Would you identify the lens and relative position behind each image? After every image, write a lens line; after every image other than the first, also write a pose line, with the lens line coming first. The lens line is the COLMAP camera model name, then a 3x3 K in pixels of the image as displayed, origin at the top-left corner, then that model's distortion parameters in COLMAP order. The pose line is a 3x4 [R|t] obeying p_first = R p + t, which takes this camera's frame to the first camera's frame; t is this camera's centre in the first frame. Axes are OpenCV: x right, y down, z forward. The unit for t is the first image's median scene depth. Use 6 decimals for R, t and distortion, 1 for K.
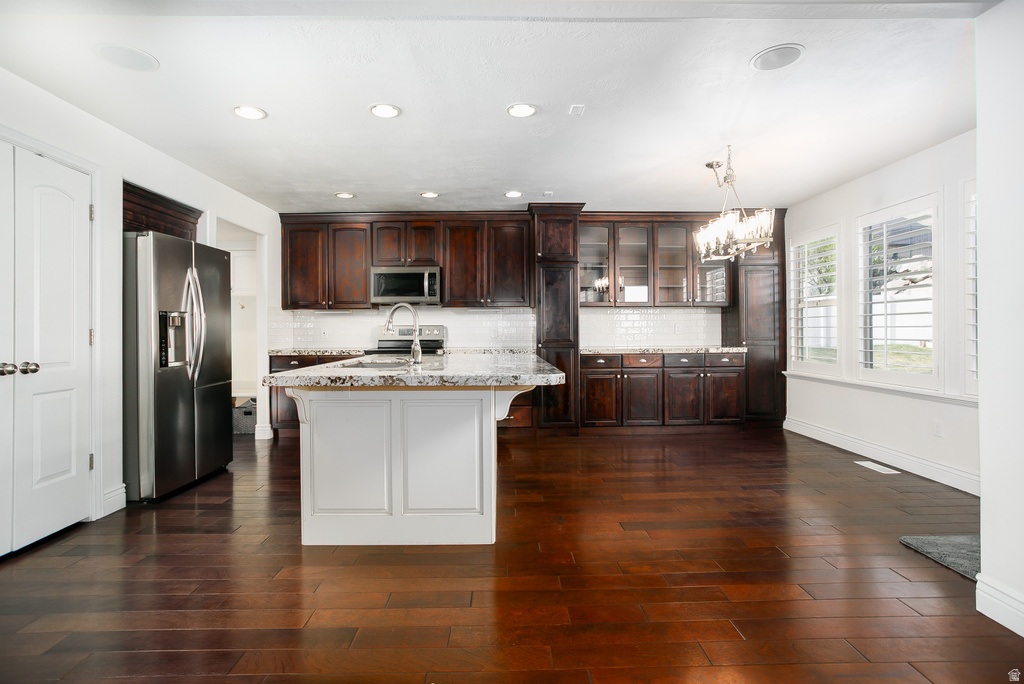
lens RADIAL K [[513.3, 0, 495.9], [0, 513.3, 324.3], [0, 0, 1]] dist [-0.090478, 0.084124]
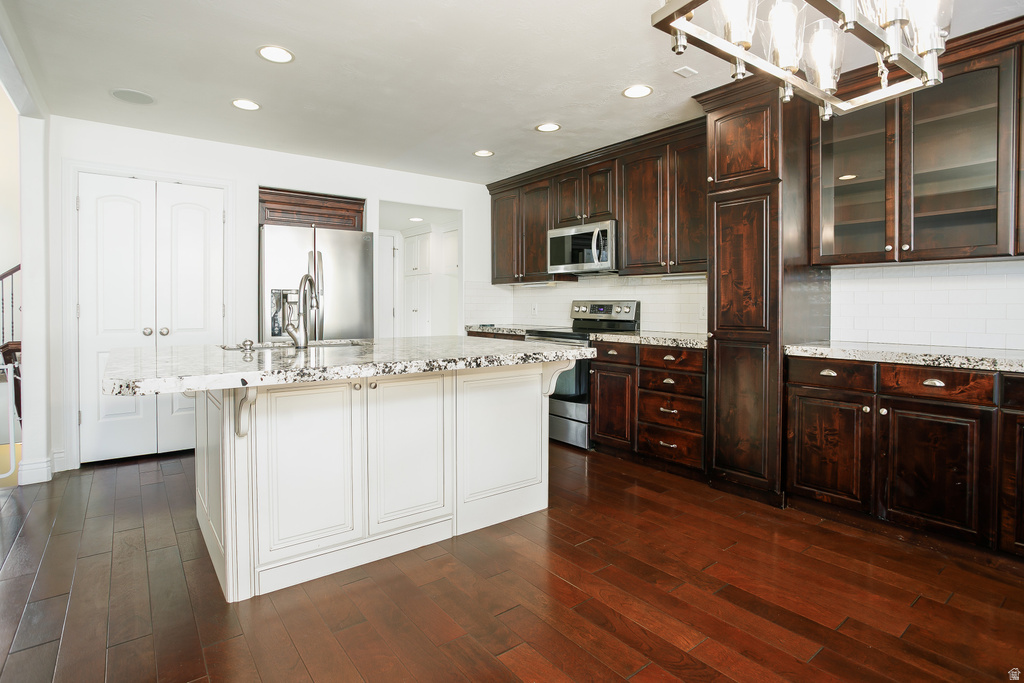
lens RADIAL K [[533.9, 0, 512.2], [0, 533.9, 313.5], [0, 0, 1]] dist [0.000159, 0.000300]
pose [[0.587636, 0.019625, -0.808888, 0.433253], [0.004695, 0.999606, 0.027663, -0.001148], [0.809112, -0.020054, 0.587312, 0.436978]]
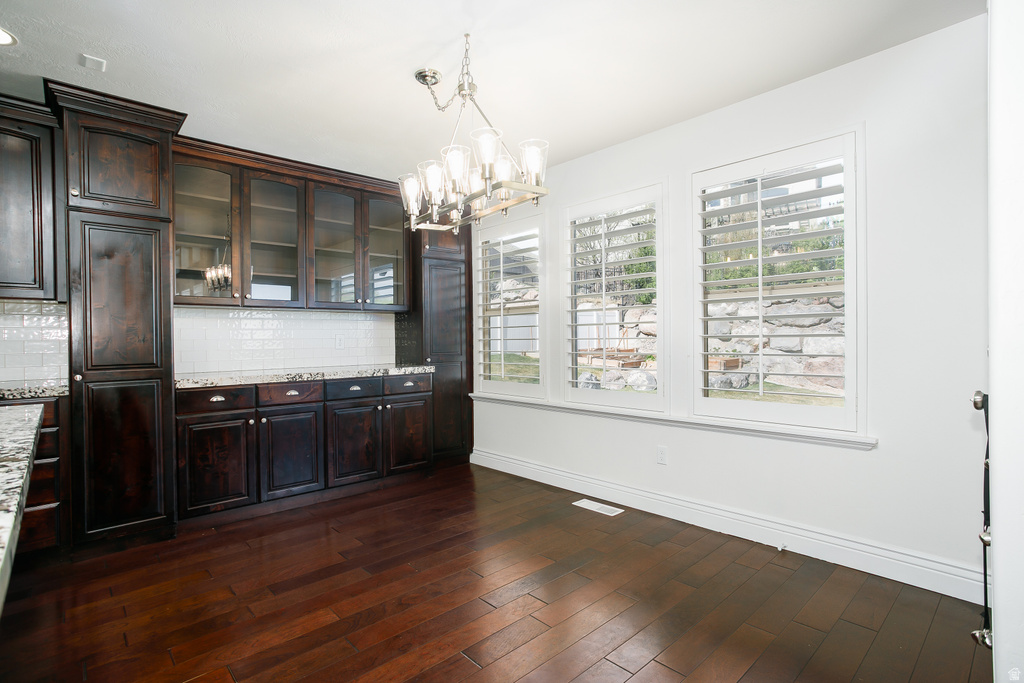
lens RADIAL K [[524.4, 0, 524.6], [0, 524.4, 342.3], [0, 0, 1]] dist [-0.056786, 0.040518]
pose [[0.733808, -0.006665, 0.679324, 0.062320], [-0.000700, 0.999944, 0.010567, 0.001913], [-0.679356, -0.008230, 0.733762, 0.328290]]
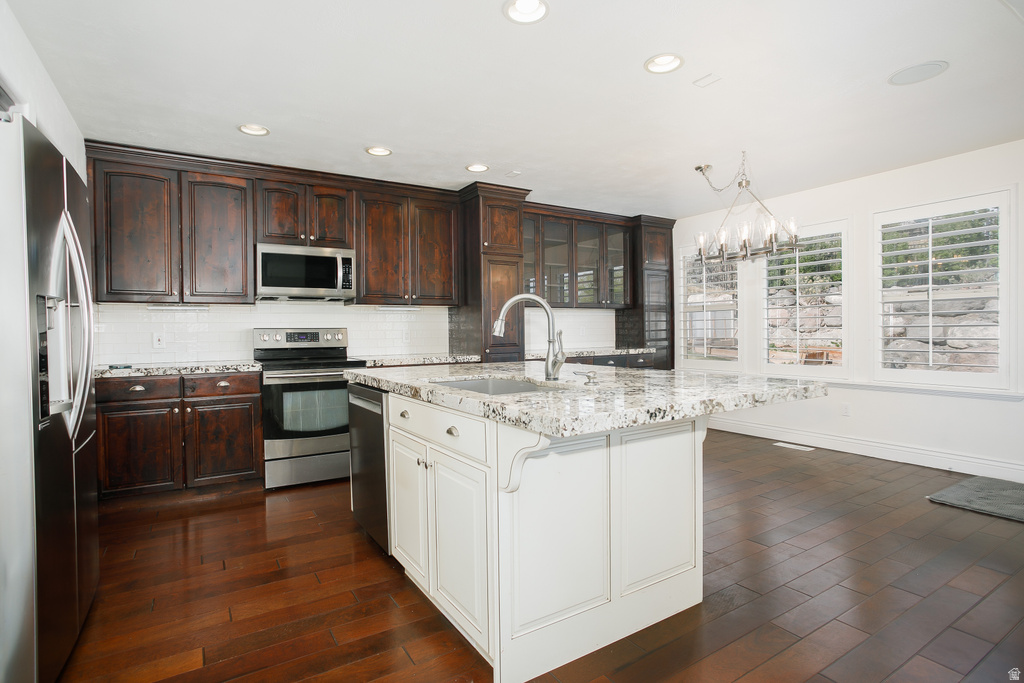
lens RADIAL K [[521.2, 0, 512.0], [0, 521.2, 341.5], [0, 0, 1]] dist [-0.052828, 0.030329]
pose [[0.859131, -0.015058, 0.511534, -0.309187], [0.001832, 0.999651, 0.026351, 0.002844], [-0.511752, -0.021702, 0.858859, 0.221503]]
